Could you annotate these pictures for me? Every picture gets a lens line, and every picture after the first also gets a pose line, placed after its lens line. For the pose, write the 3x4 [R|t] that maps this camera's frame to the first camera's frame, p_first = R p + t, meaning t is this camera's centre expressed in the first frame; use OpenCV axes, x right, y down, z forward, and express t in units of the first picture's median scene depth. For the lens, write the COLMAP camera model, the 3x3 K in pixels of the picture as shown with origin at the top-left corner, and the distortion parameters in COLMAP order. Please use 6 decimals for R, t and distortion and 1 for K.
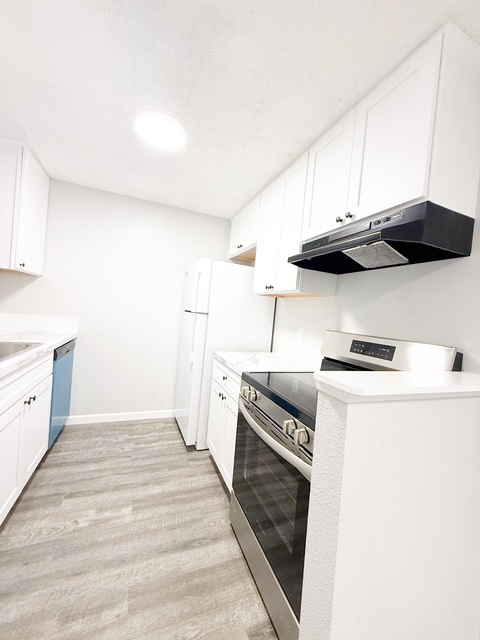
lens RADIAL K [[255.2, 0, 238.8], [0, 255.2, 320.0], [0, 0, 1]] dist [0.001752, 0.000210]
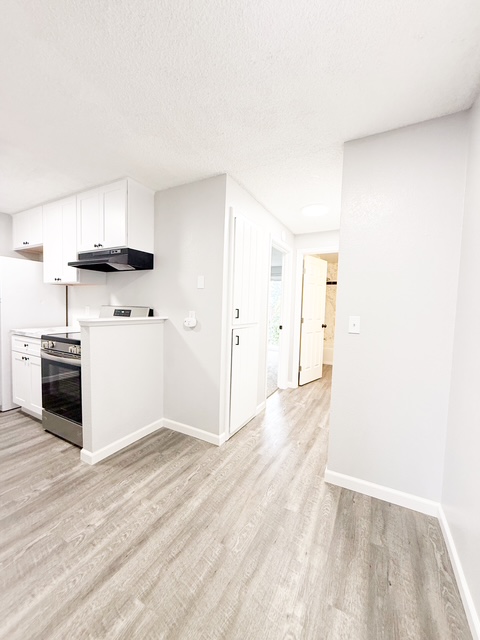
lens RADIAL K [[255.2, 0, 241.2], [0, 255.2, 316.6], [0, 0, 1]] dist [0.001752, 0.000210]
pose [[0.763427, -0.098586, 0.638326, -0.035291], [0.063122, 0.994940, 0.078170, 0.038720], [-0.642802, -0.019385, 0.765787, -0.907037]]
